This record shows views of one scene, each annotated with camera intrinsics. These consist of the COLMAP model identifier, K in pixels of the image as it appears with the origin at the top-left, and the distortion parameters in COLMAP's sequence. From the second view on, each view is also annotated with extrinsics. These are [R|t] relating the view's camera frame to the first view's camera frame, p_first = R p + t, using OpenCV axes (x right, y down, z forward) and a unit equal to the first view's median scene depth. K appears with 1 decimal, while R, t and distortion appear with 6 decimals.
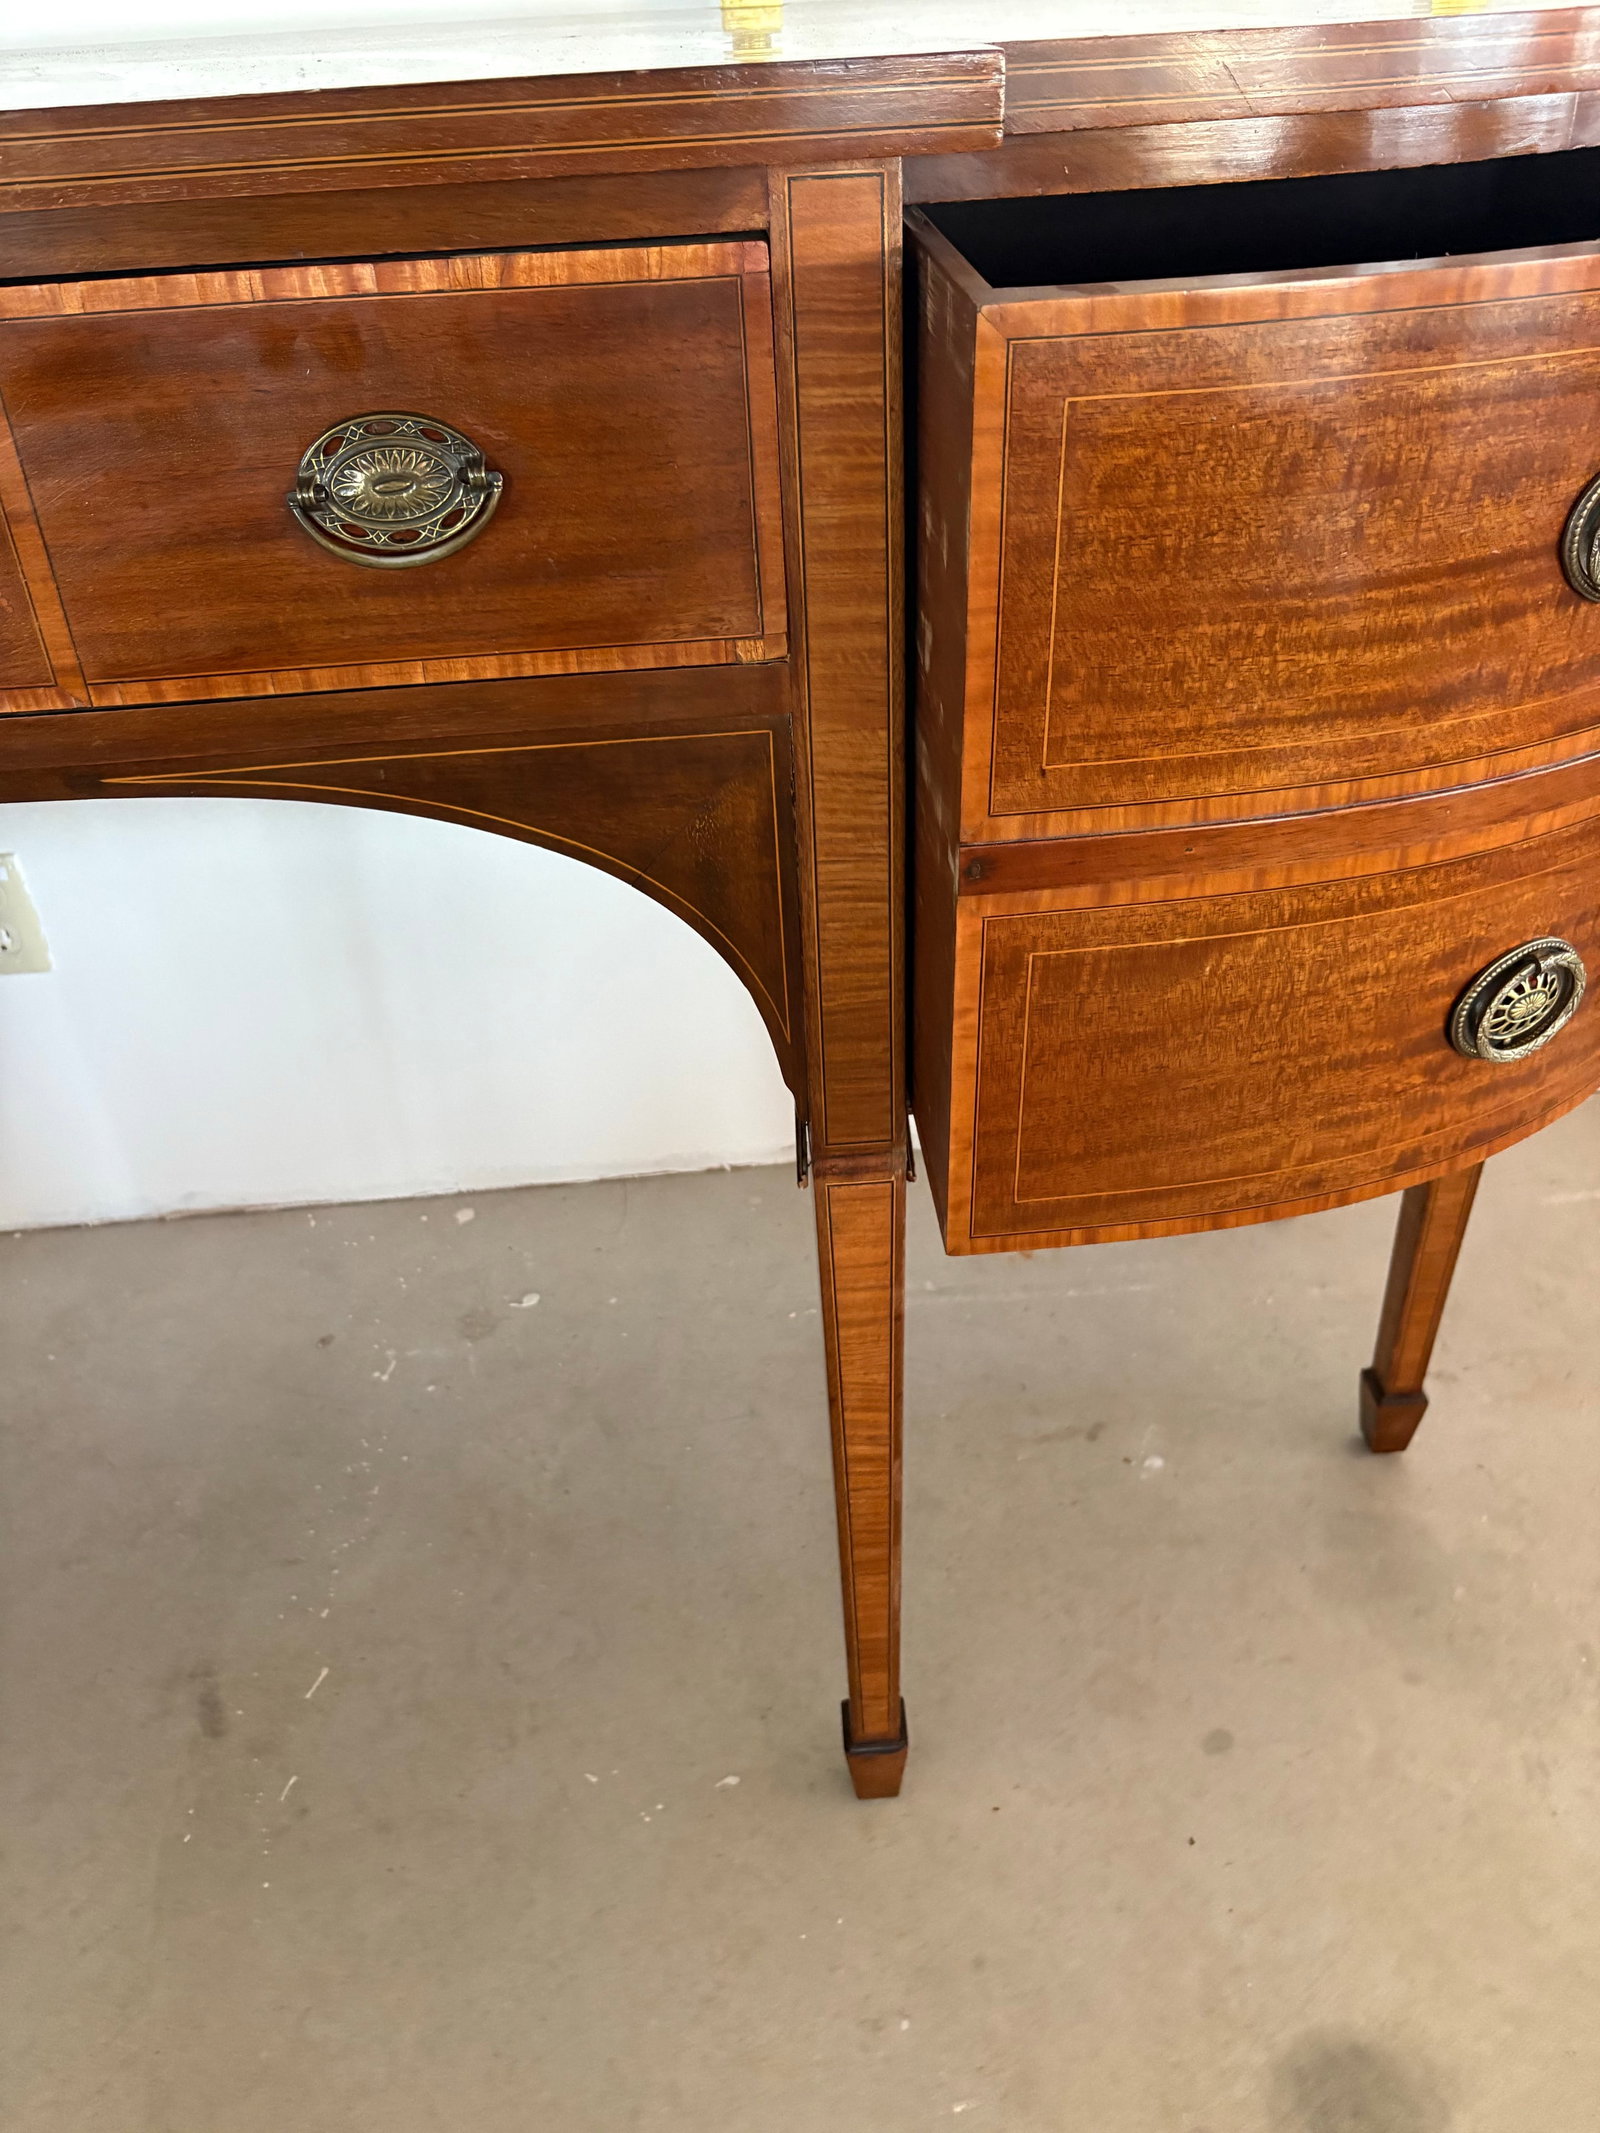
lens RADIAL K [[1607.3, 0, 789.8], [0, 1607.3, 1069.9], [0, 0, 1]] dist [-0.002856, -0.000762]
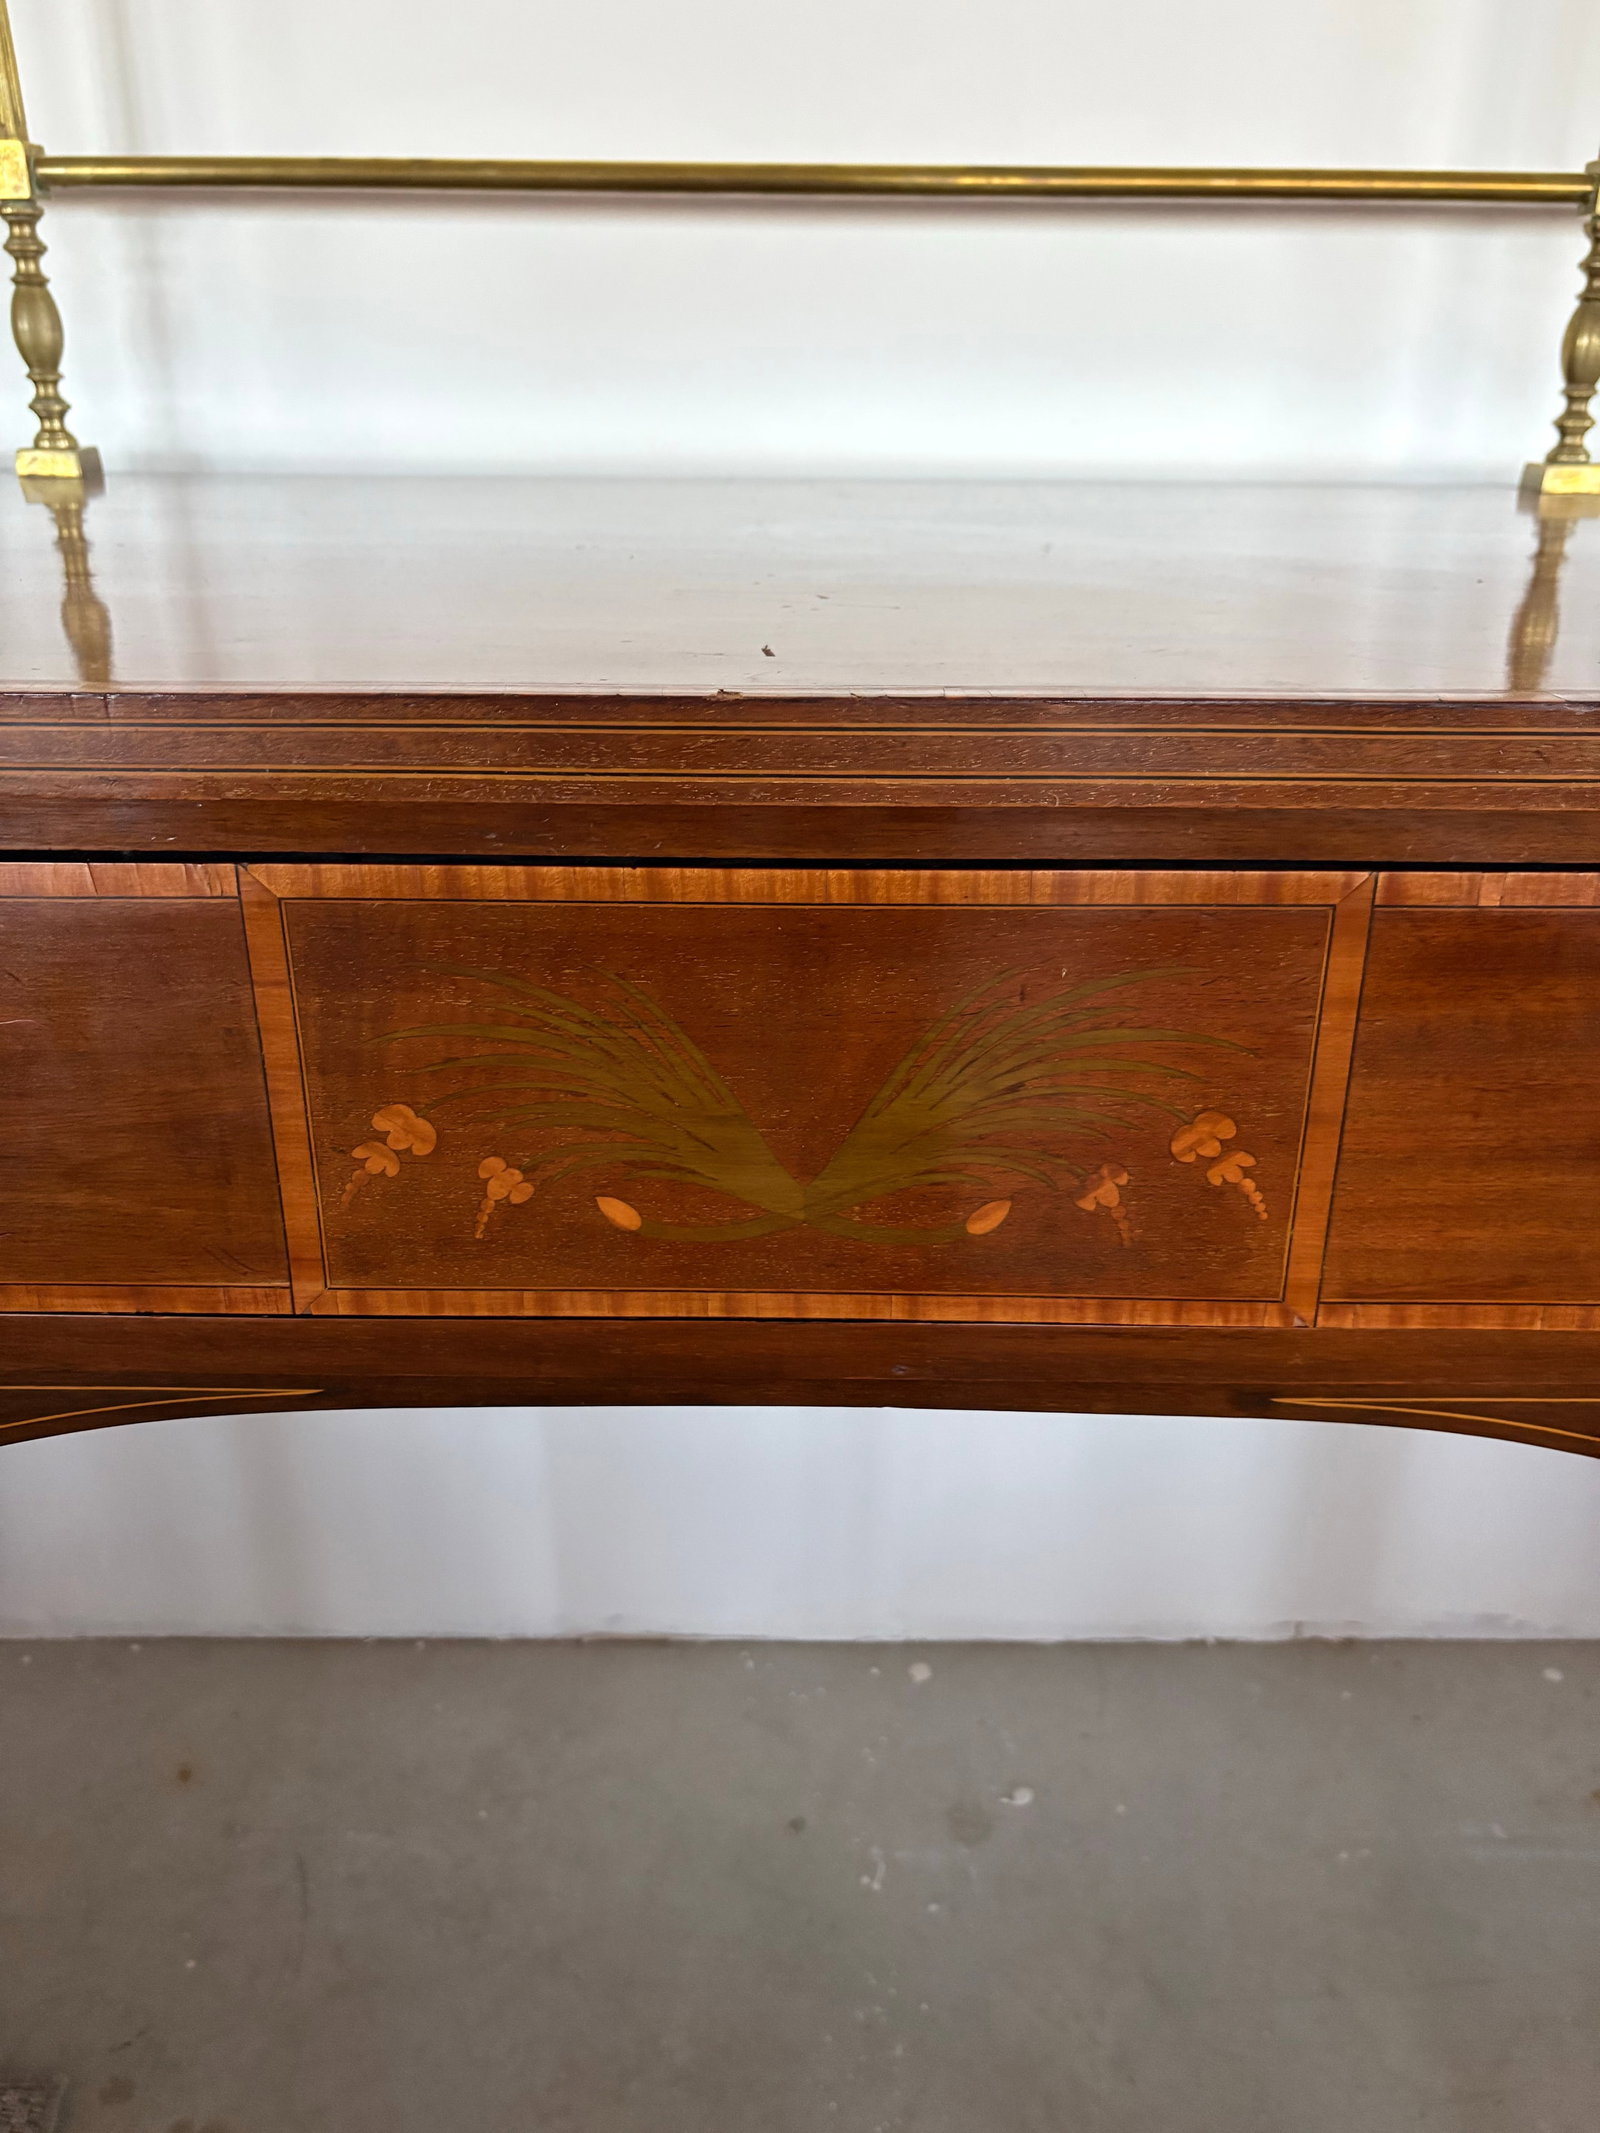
lens RADIAL K [[1607.3, 0, 789.8], [0, 1607.3, 1069.9], [0, 0, 1]] dist [-0.002856, -0.000762]
pose [[0.995133, 0.079021, -0.058870, -0.670499], [-0.088404, 0.979845, -0.179135, -0.187769], [0.043527, 0.183468, 0.982062, 0.171477]]
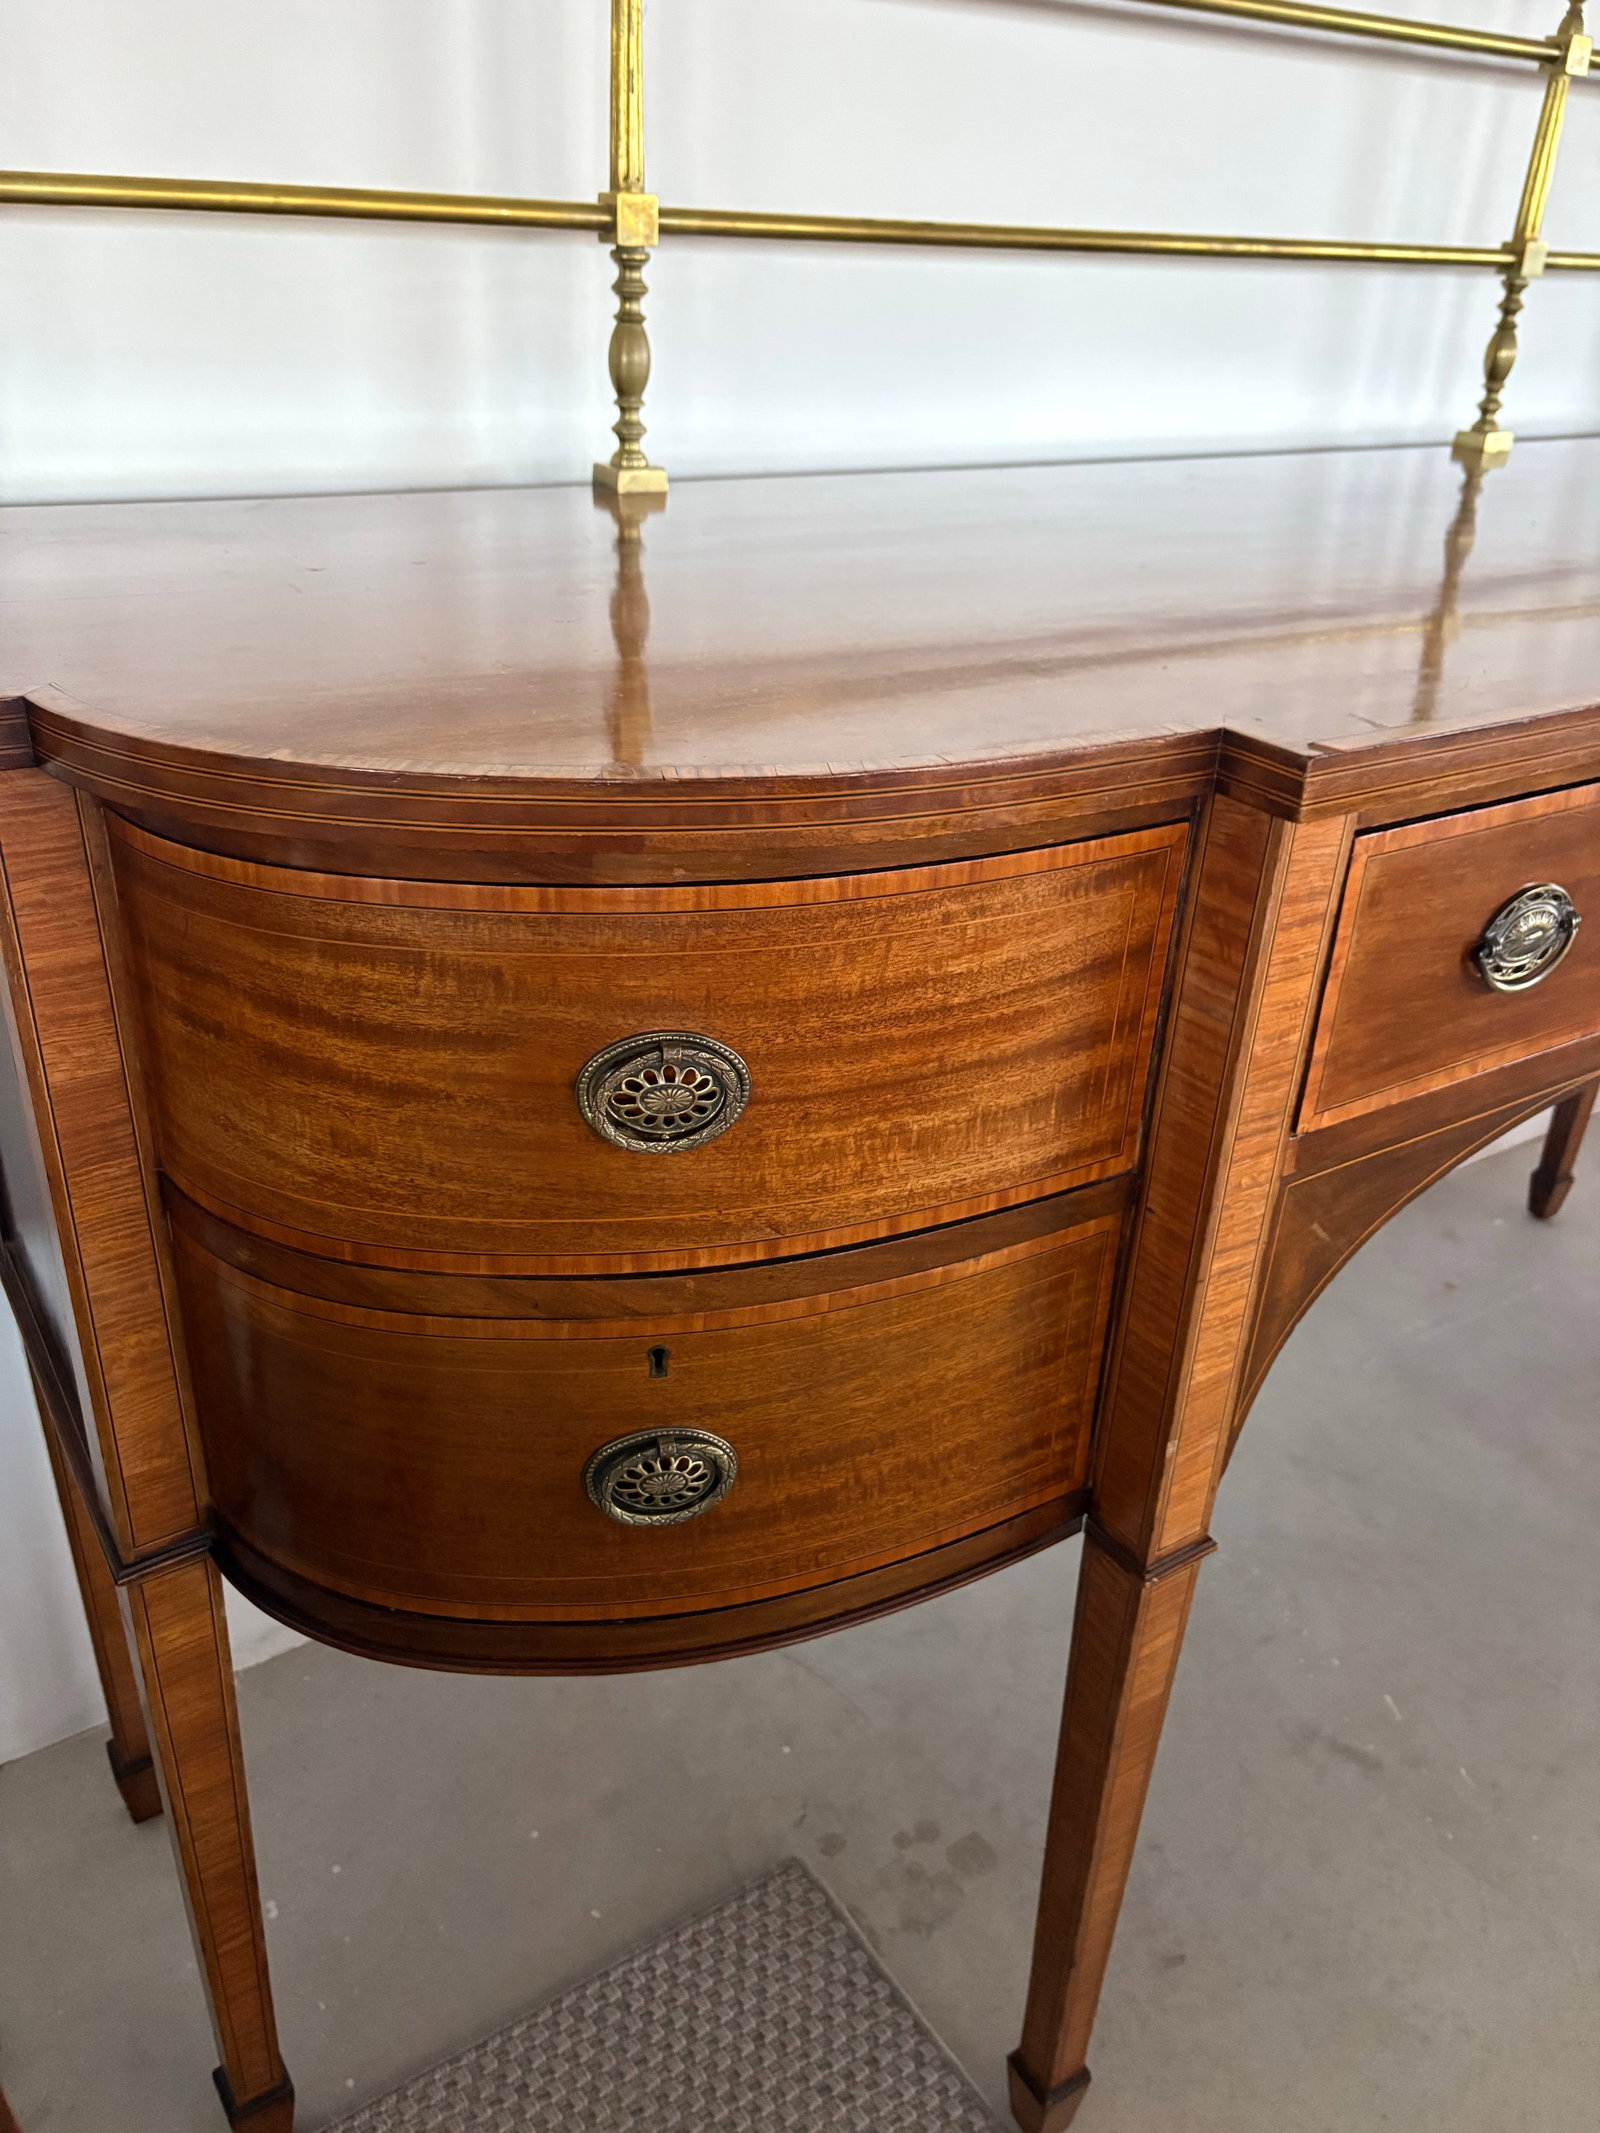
lens RADIAL K [[1602.5, 0, 786.4], [0, 1602.5, 1055.9], [0, 0, 1]] dist [0.001206, 0.000302]
pose [[0.884132, -0.148377, 0.443053, -2.288986], [0.205897, 0.974929, -0.084375, -0.186965], [-0.419426, 0.165822, 0.892516, 0.032427]]
